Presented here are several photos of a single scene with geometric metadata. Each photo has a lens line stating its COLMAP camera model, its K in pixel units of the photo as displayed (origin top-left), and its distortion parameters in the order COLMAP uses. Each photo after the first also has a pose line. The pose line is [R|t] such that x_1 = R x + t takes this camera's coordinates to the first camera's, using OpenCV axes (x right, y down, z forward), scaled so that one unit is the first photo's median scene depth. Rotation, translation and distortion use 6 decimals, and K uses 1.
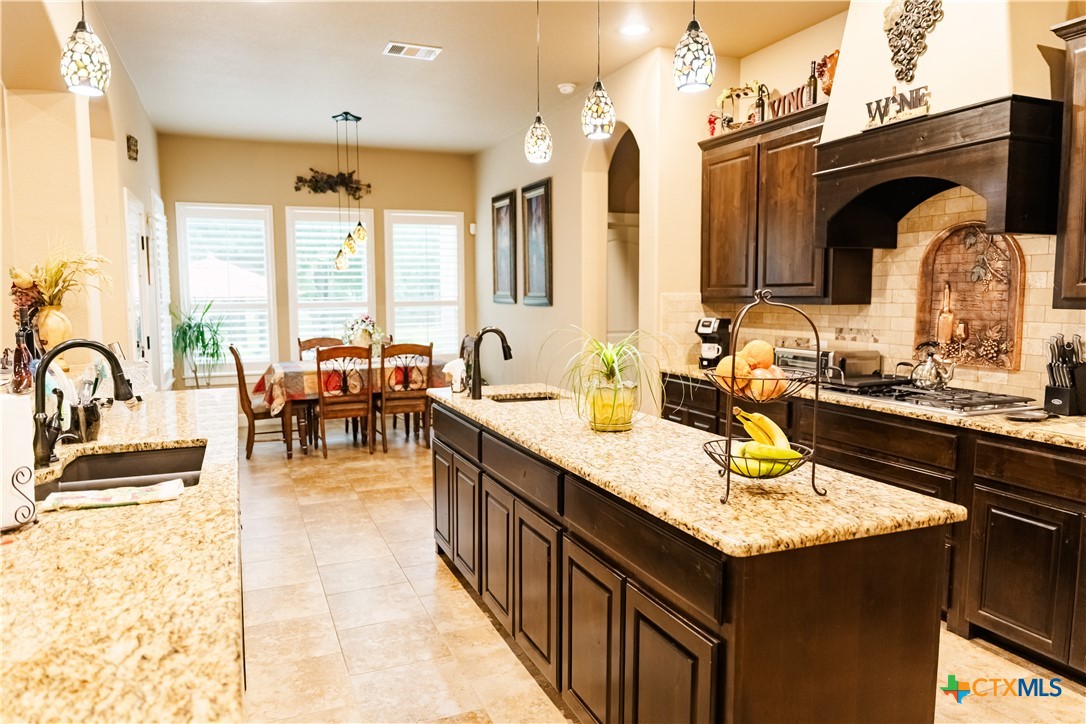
lens RADIAL K [[731.8, 0, 543.0], [0, 731.8, 362.0], [0, 0, 1]] dist [-0.001072, -0.000369]
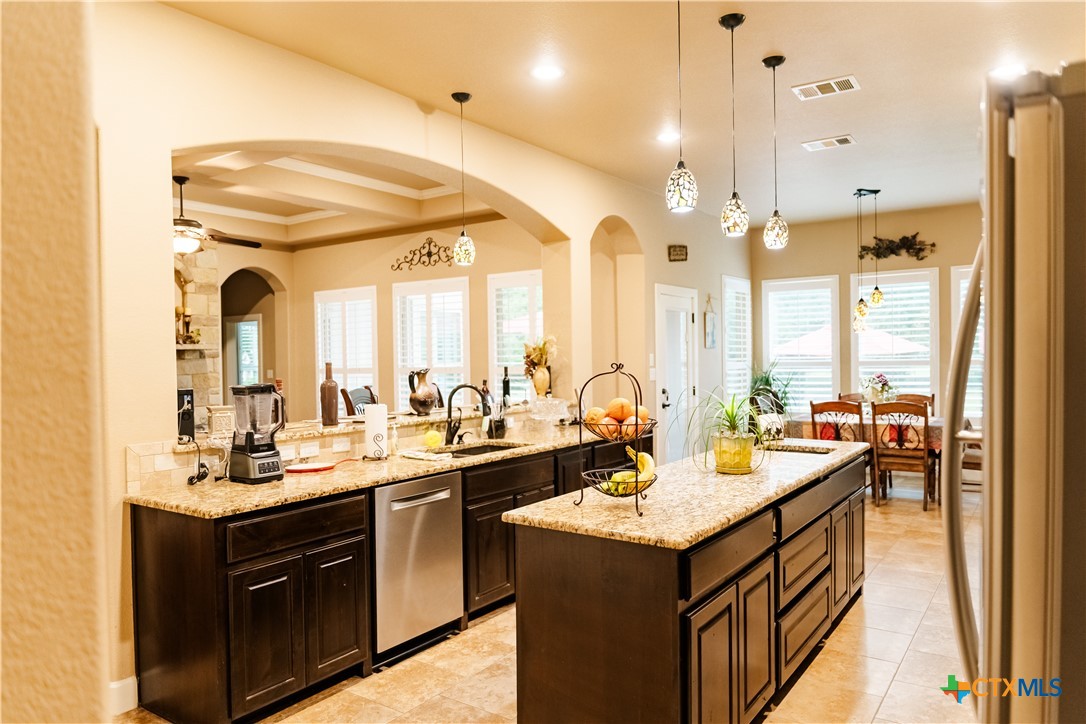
lens RADIAL K [[731.8, 0, 543.0], [0, 731.8, 362.0], [0, 0, 1]] dist [-0.001072, -0.000369]
pose [[0.536367, 0.005977, -0.843963, 0.390361], [-0.067437, 0.997081, -0.035797, -0.010741], [0.841286, 0.076115, 0.535205, 0.030649]]
